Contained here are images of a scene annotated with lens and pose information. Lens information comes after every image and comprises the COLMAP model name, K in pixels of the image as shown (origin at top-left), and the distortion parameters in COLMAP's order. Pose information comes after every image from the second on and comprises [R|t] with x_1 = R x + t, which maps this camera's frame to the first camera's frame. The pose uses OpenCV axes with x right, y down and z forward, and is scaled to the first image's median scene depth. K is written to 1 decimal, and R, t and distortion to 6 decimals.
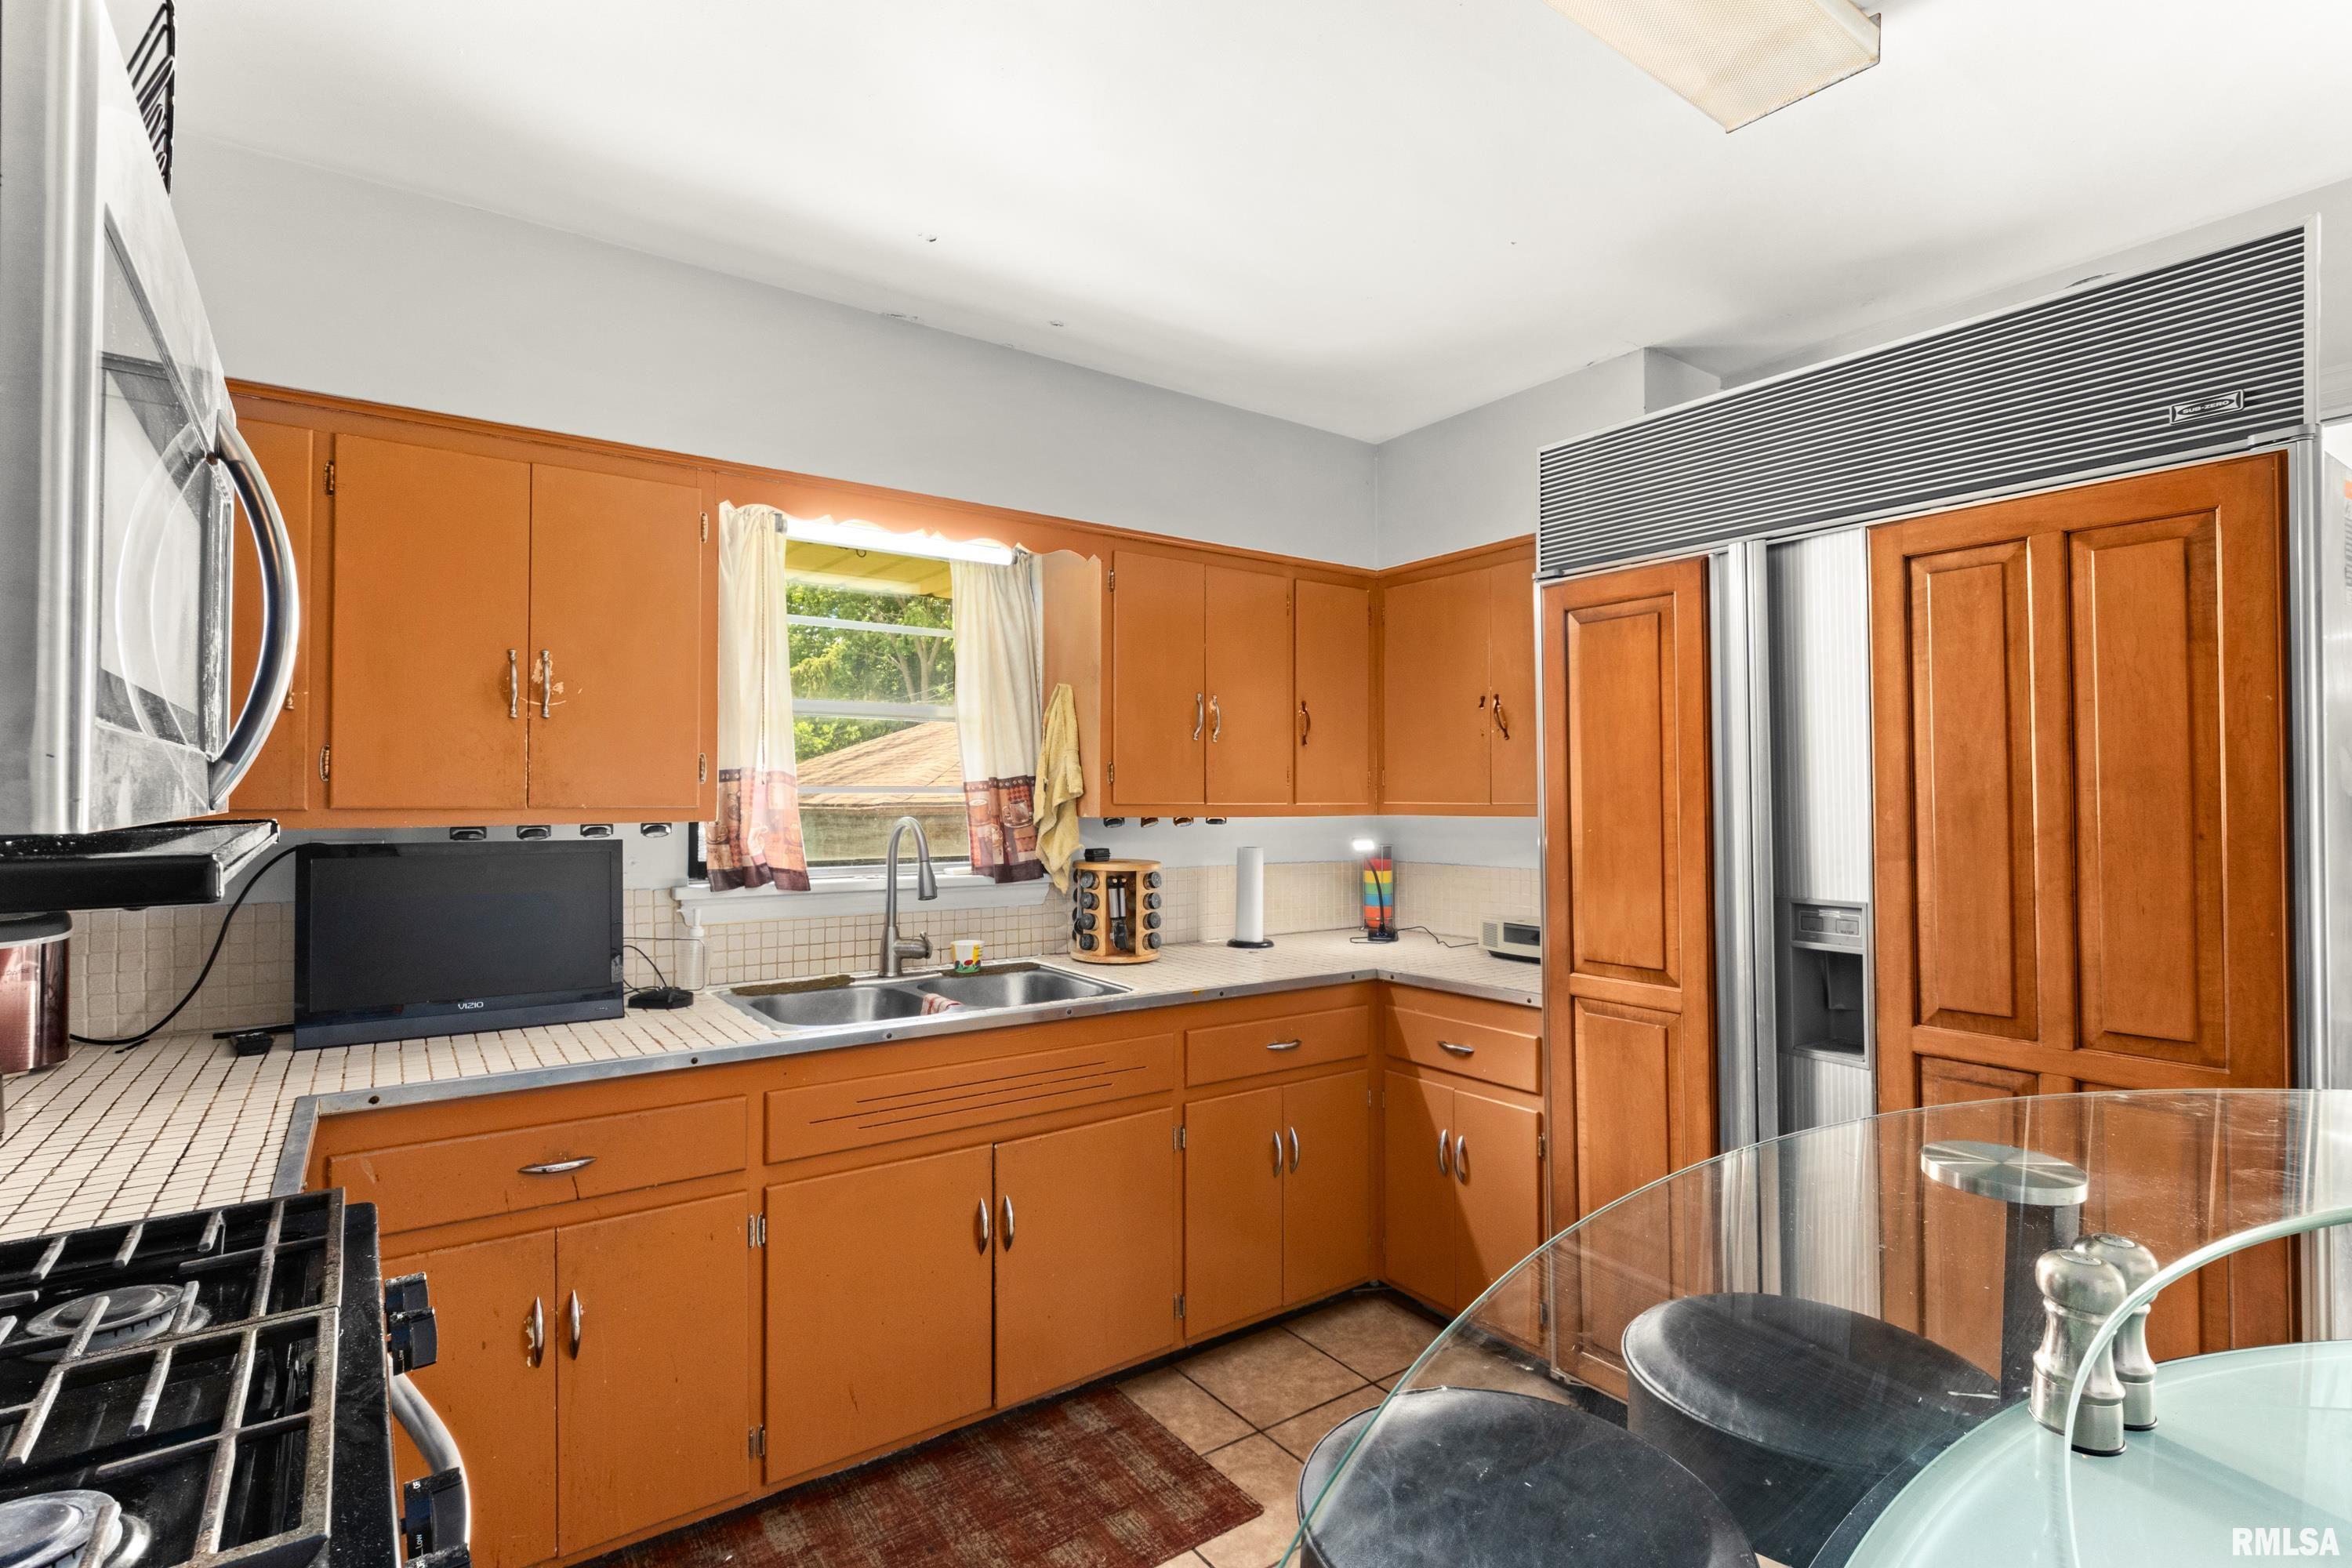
lens RADIAL K [[1168.1, 0, 1176.0], [0, 1168.1, 784.0], [0, 0, 1]] dist [0.038812, -0.000012]
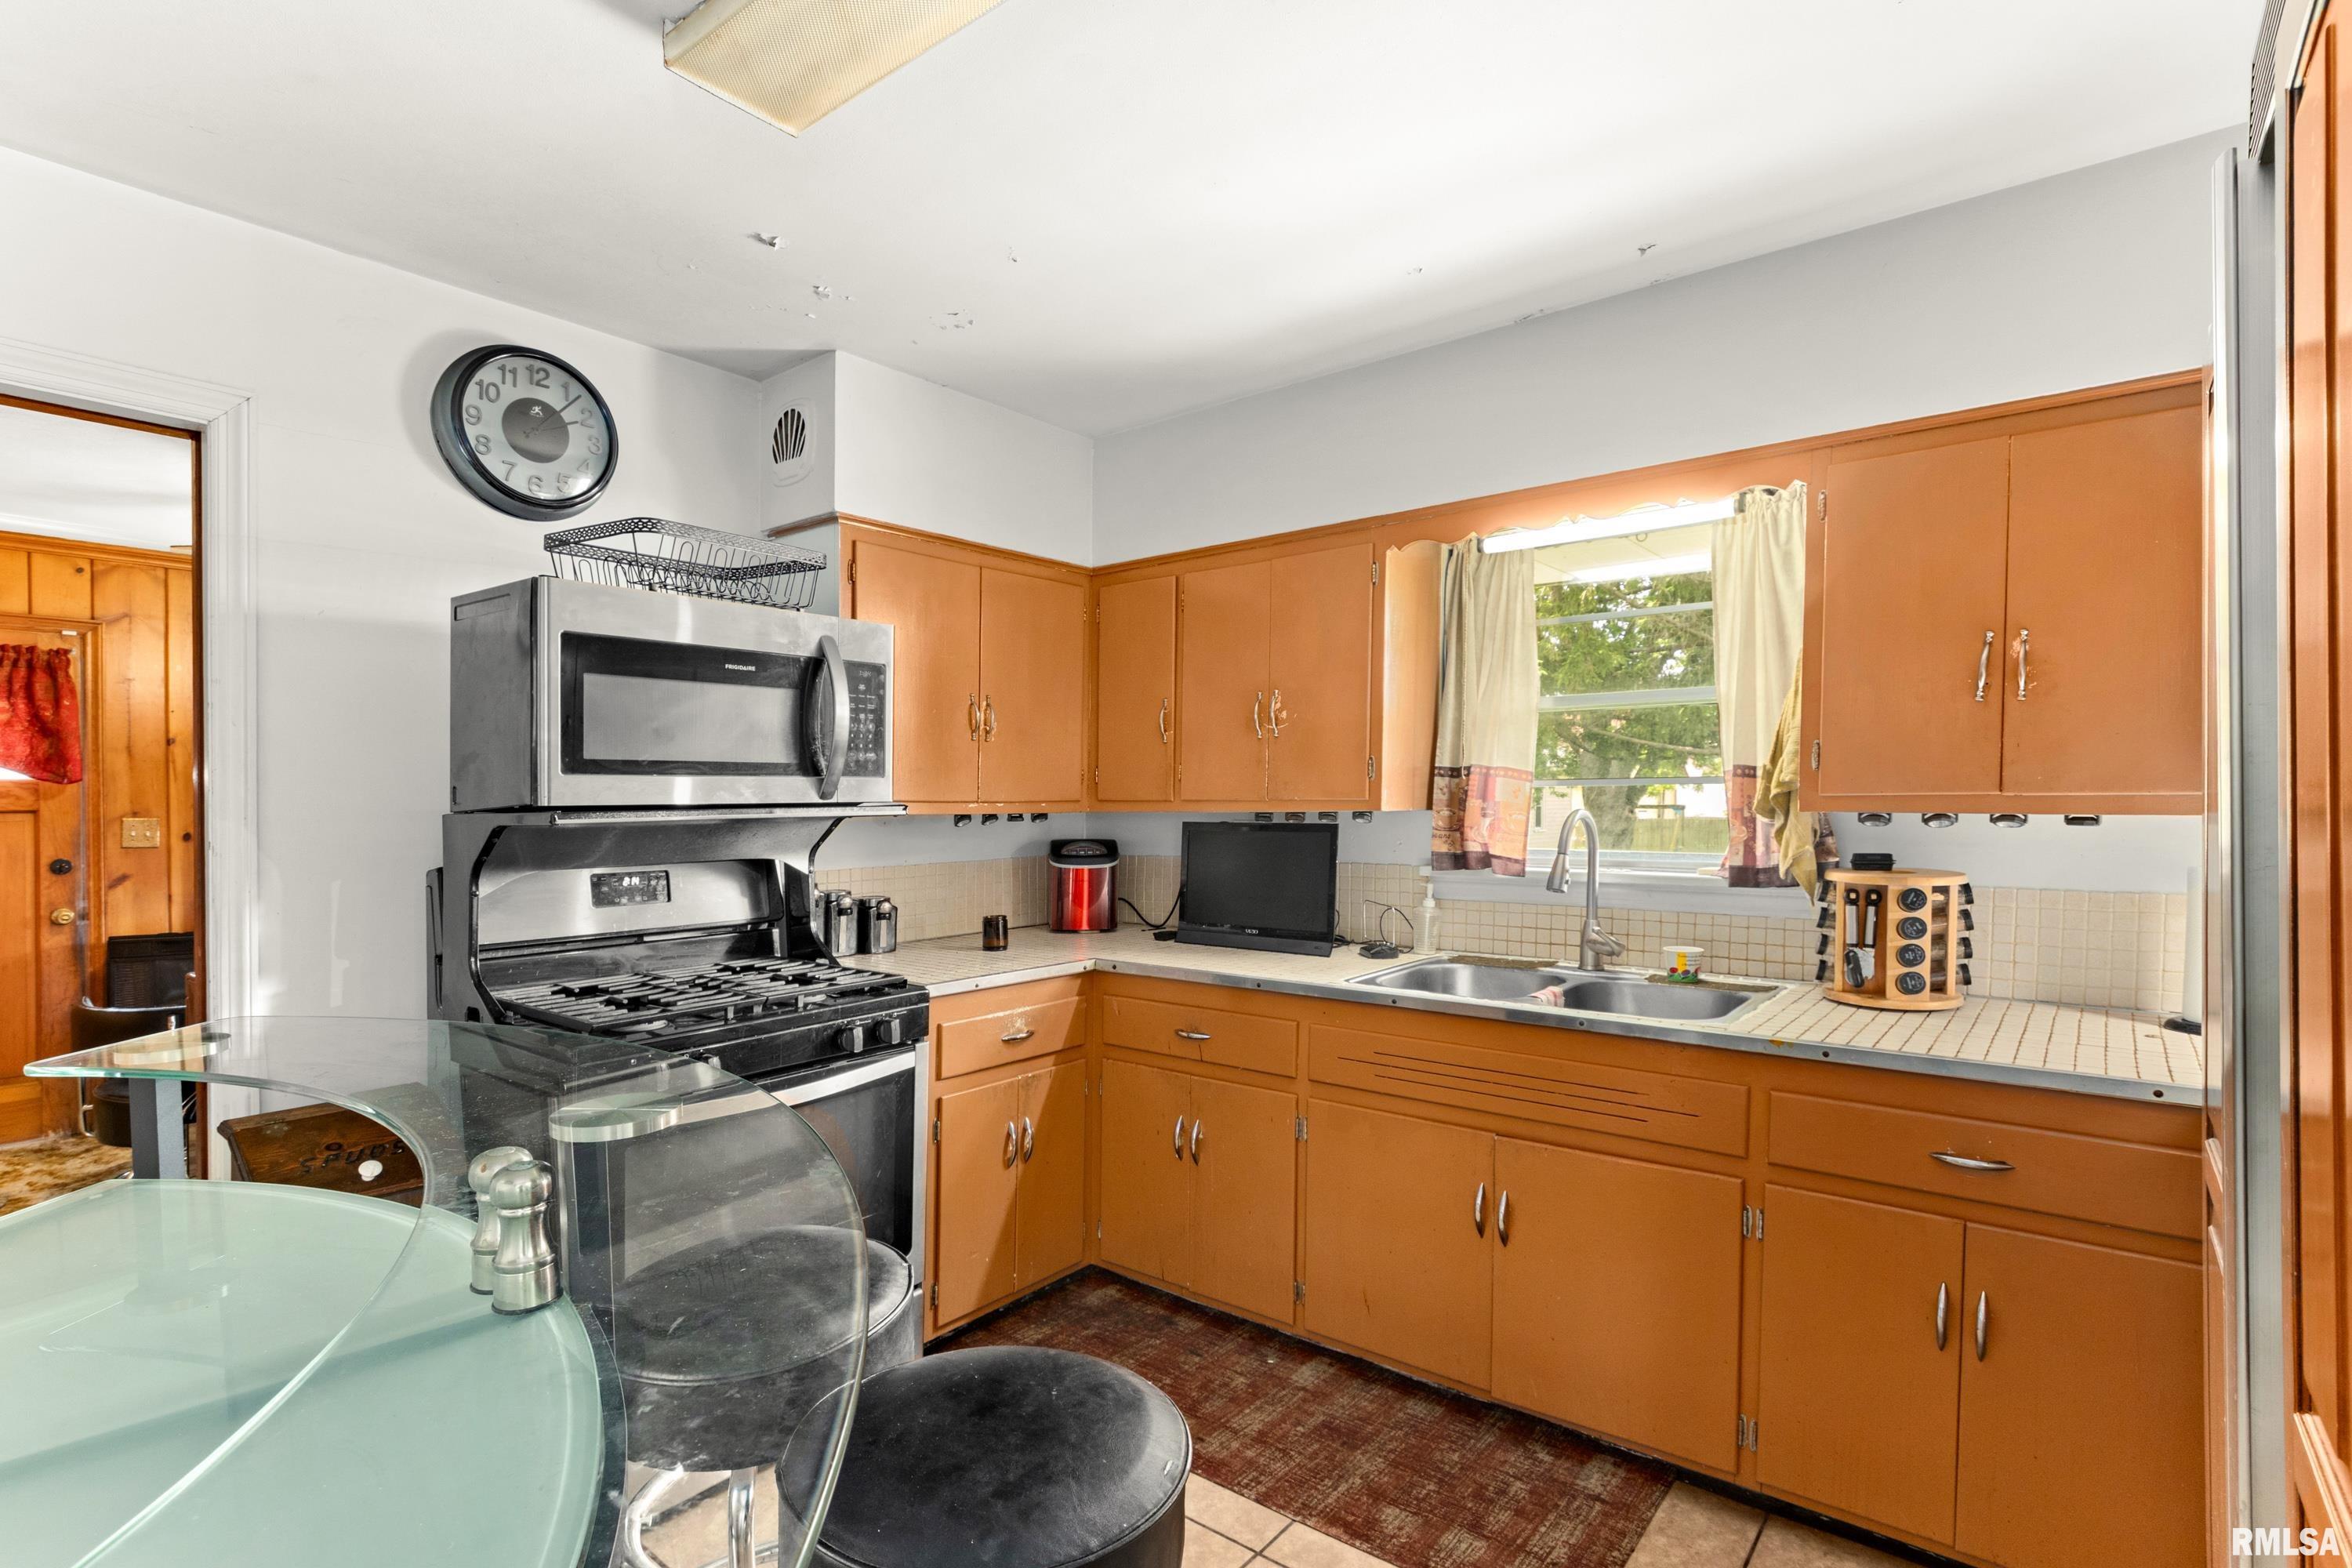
lens RADIAL K [[1106.9, 0, 1182.3], [0, 1106.9, 816.8], [0, 0, 1]] dist [0.002548, -0.000131]
pose [[0.298695, 0.016836, -0.954200, 0.561803], [0.019669, 0.999523, 0.023793, 0.005810], [0.954146, -0.025875, 0.298222, 0.404212]]
